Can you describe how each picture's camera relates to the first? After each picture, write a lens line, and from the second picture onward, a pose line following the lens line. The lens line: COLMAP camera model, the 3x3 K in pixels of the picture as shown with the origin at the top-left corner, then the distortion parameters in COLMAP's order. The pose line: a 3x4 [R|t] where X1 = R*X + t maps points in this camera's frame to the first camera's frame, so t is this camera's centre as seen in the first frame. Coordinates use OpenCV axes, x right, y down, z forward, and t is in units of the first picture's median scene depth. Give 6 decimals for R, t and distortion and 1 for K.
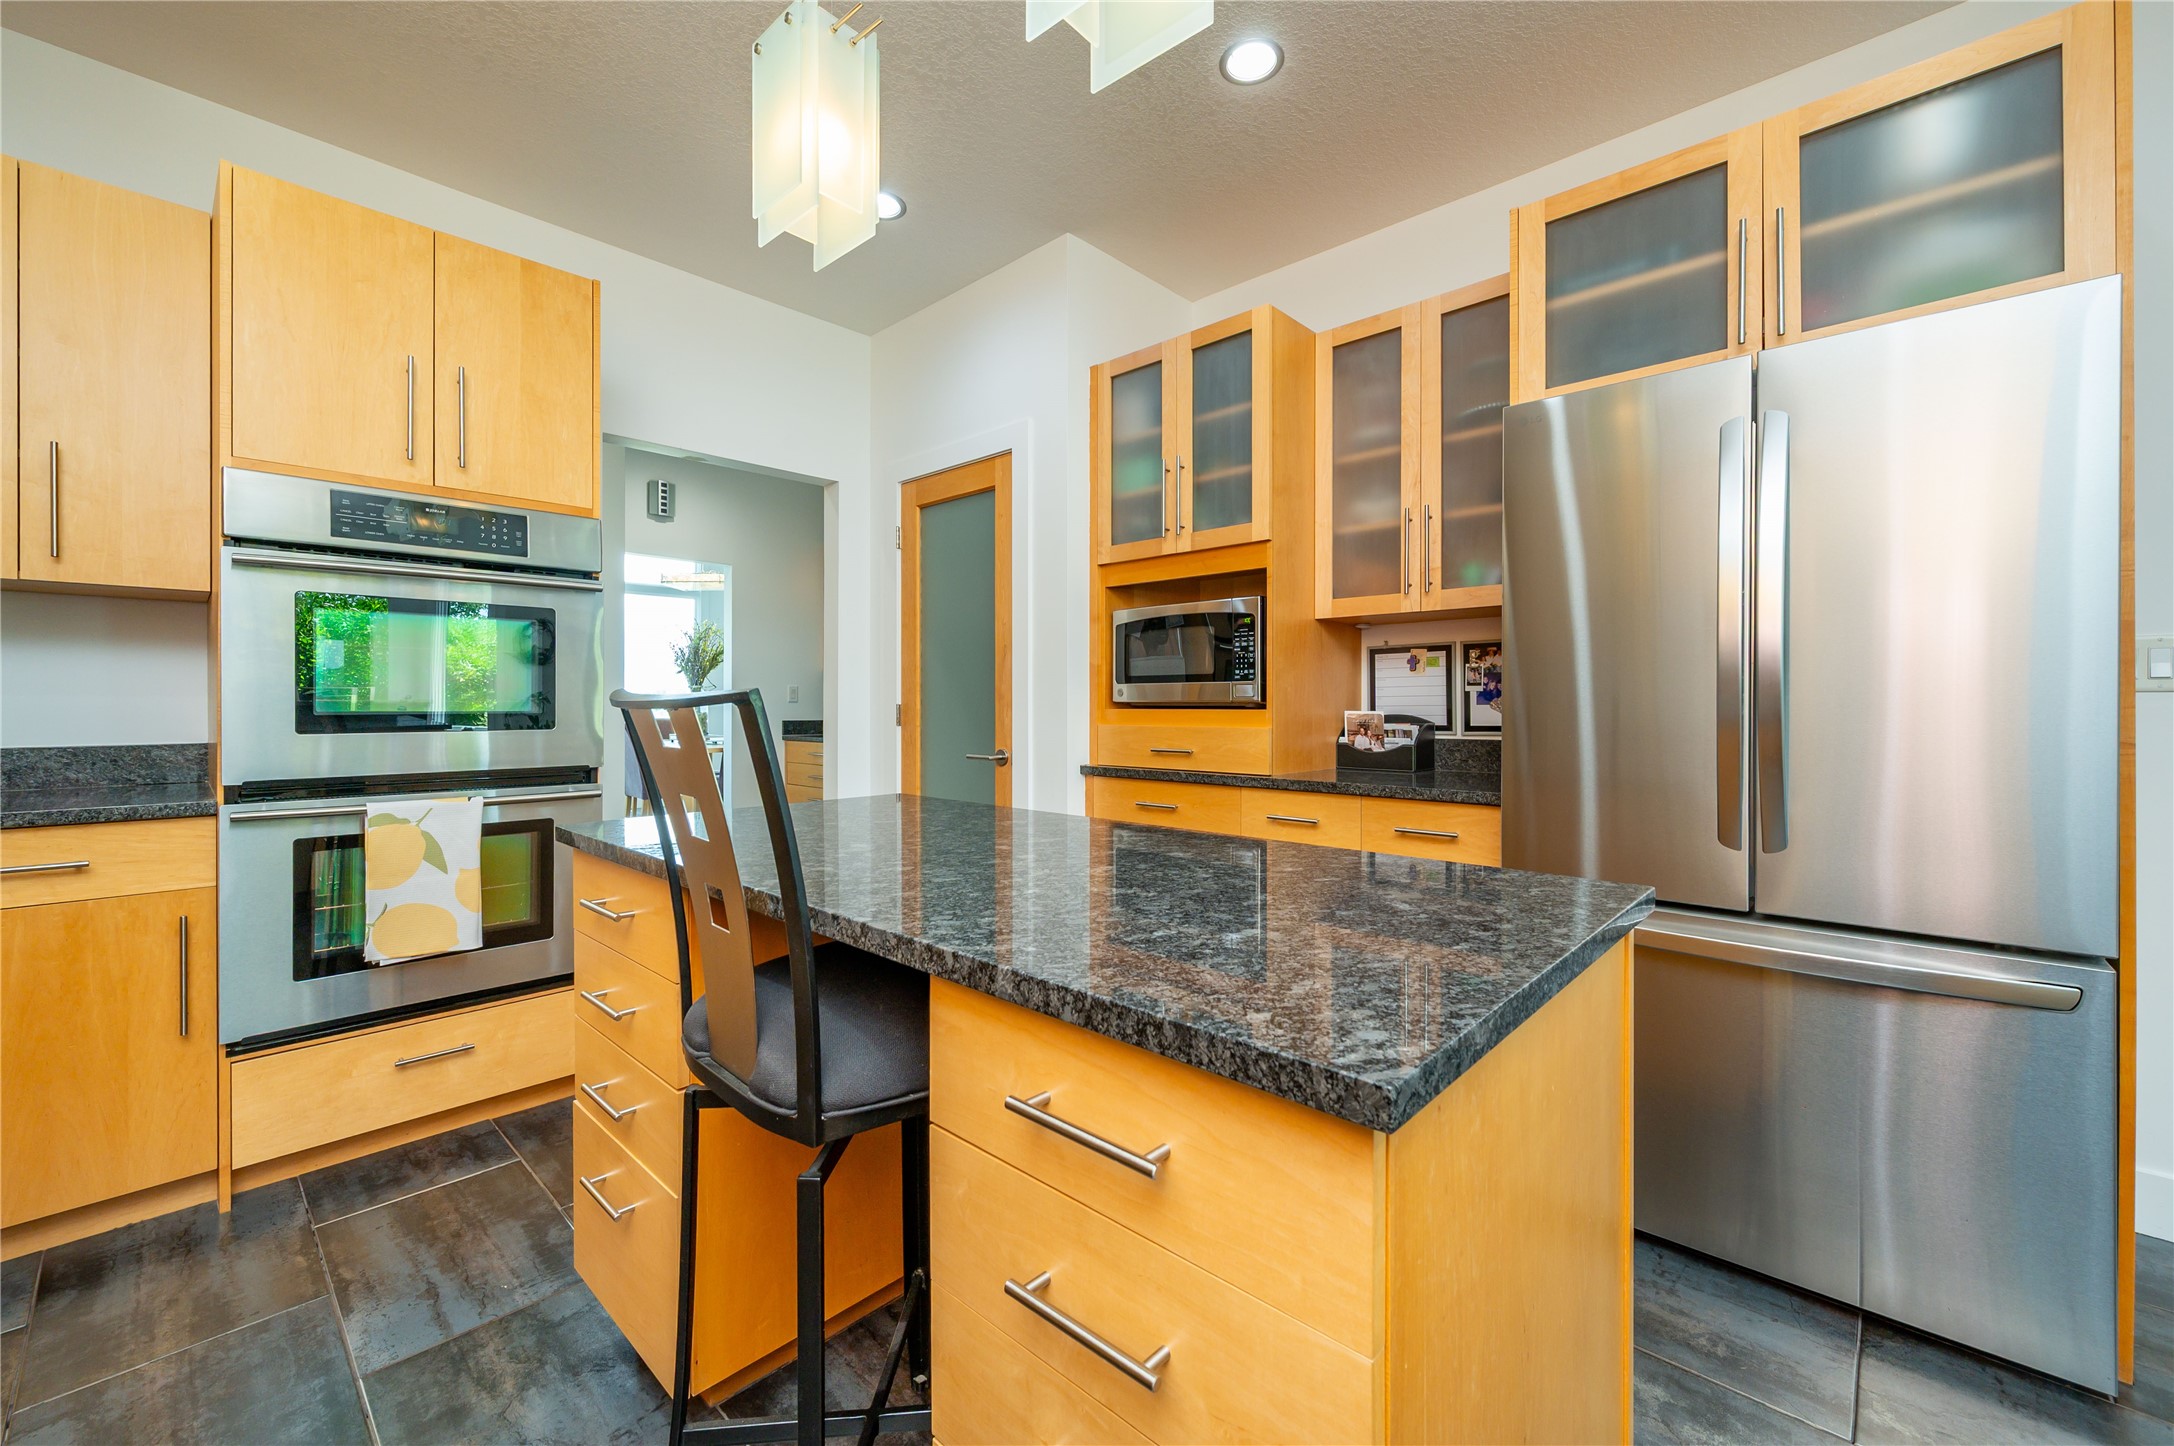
lens RADIAL K [[867.5, 0, 1086.3], [0, 867.5, 707.3], [0, 0, 1]] dist [-0.002843, -0.000139]
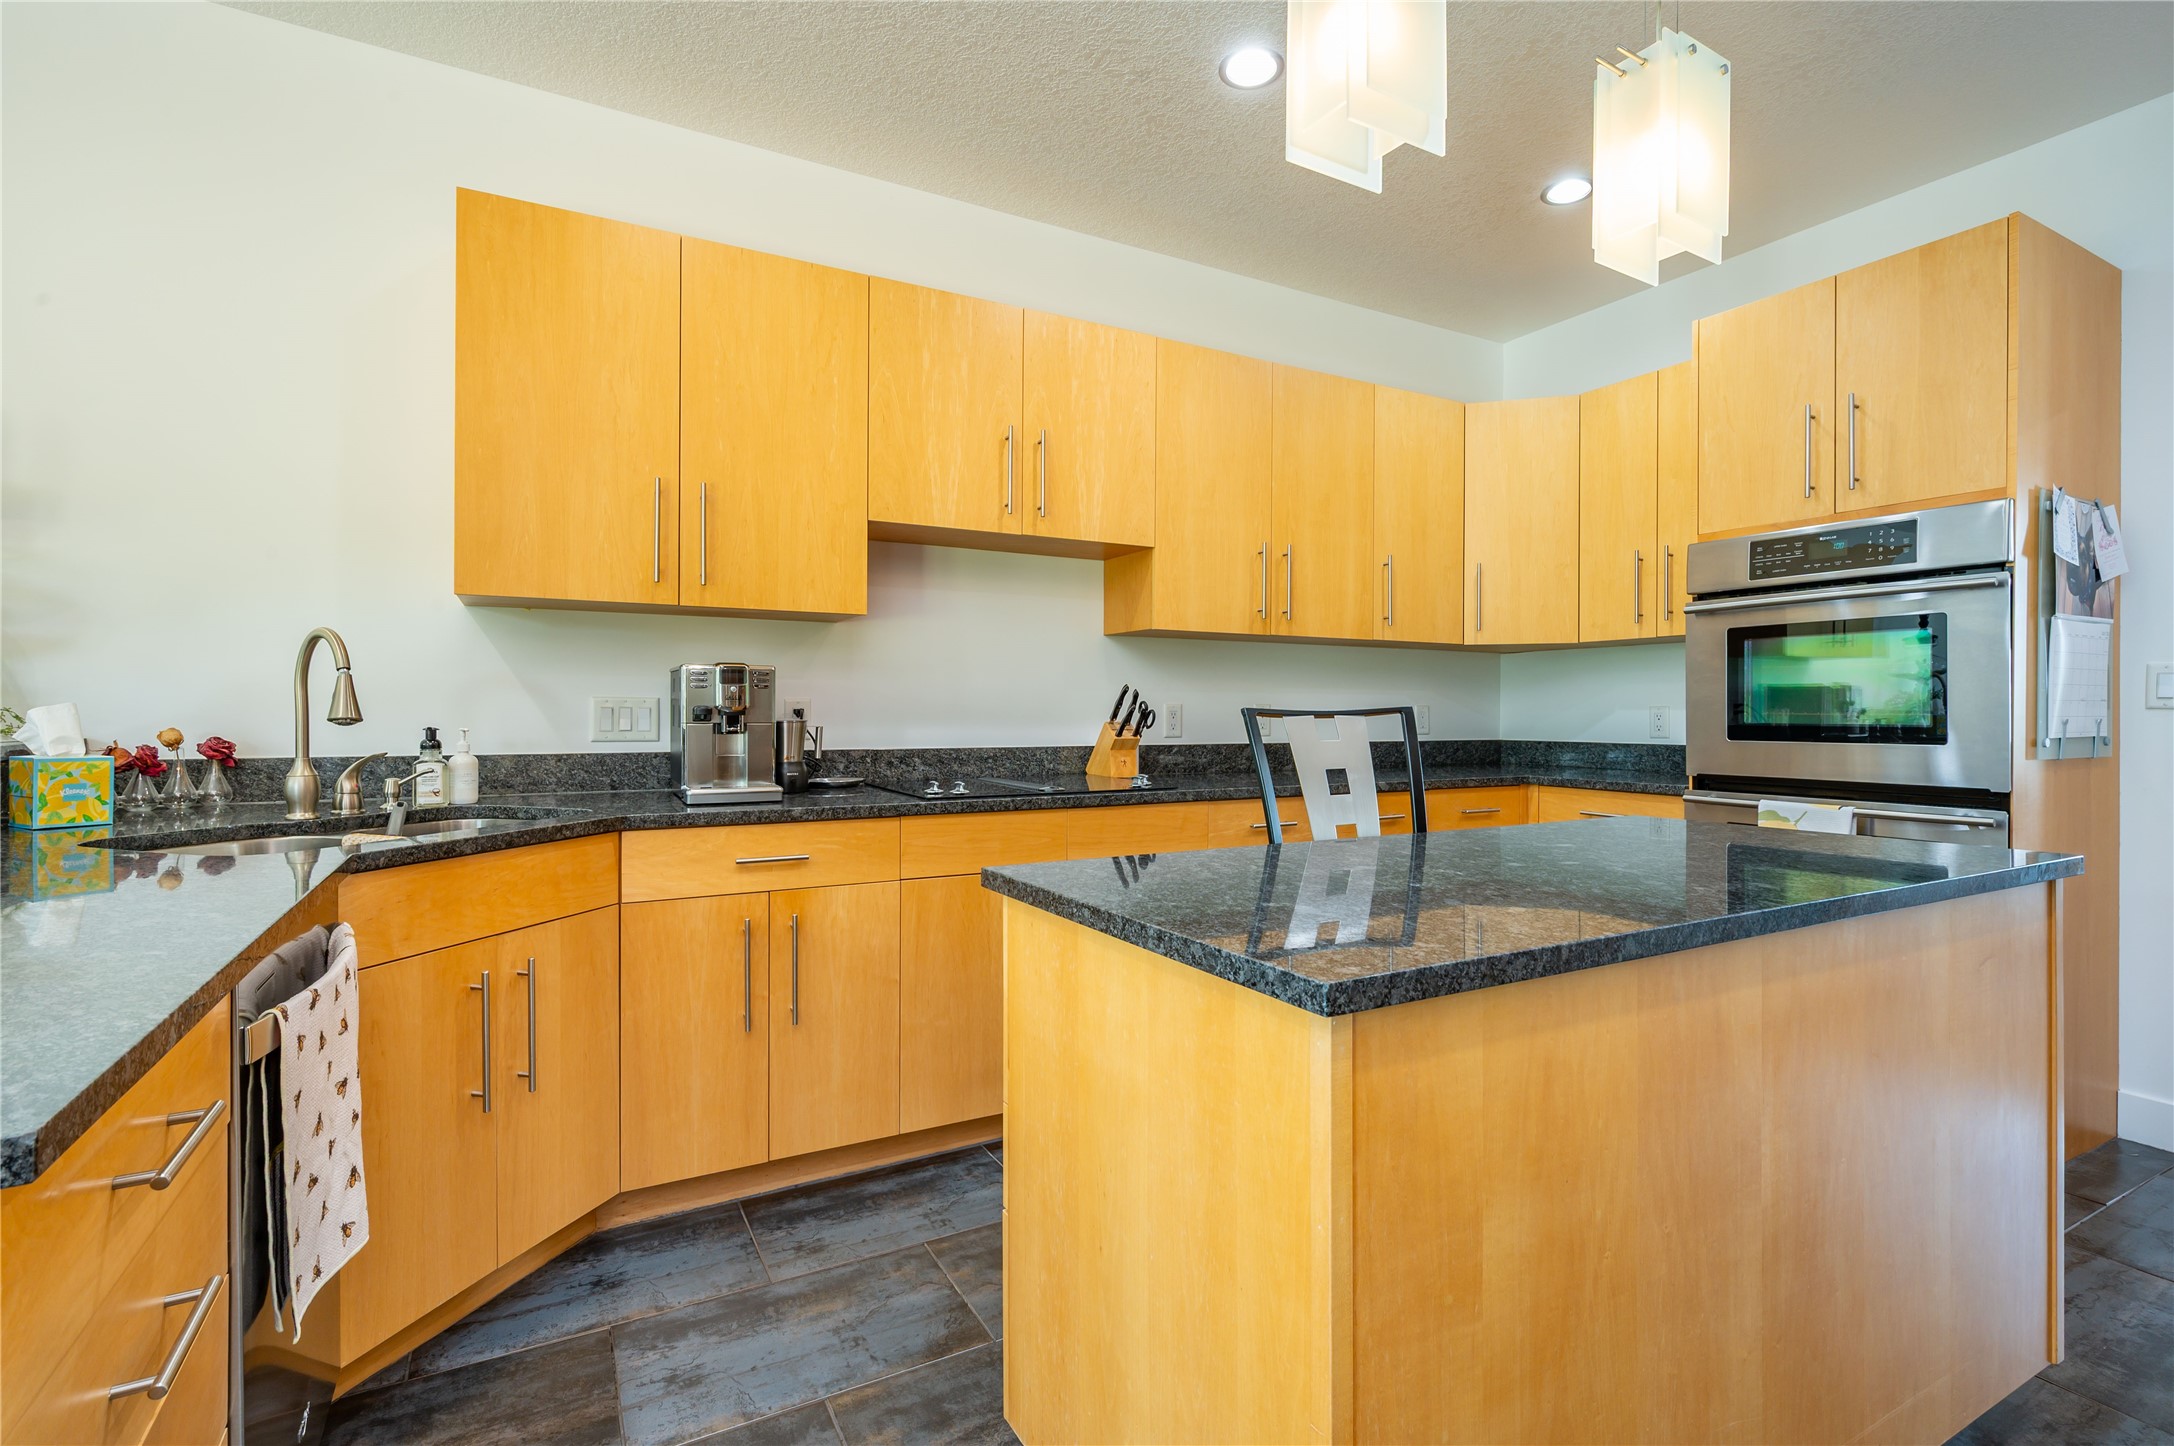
lens RADIAL K [[1014.2, 0, 1097.6], [0, 1014.2, 722.2], [0, 0, 1]] dist [-0.001248, 0.000090]
pose [[-0.311756, 0.006729, -0.950138, 0.763847], [-0.002558, 0.999965, 0.007921, -0.005317], [0.950159, 0.004900, -0.311728, 0.549640]]
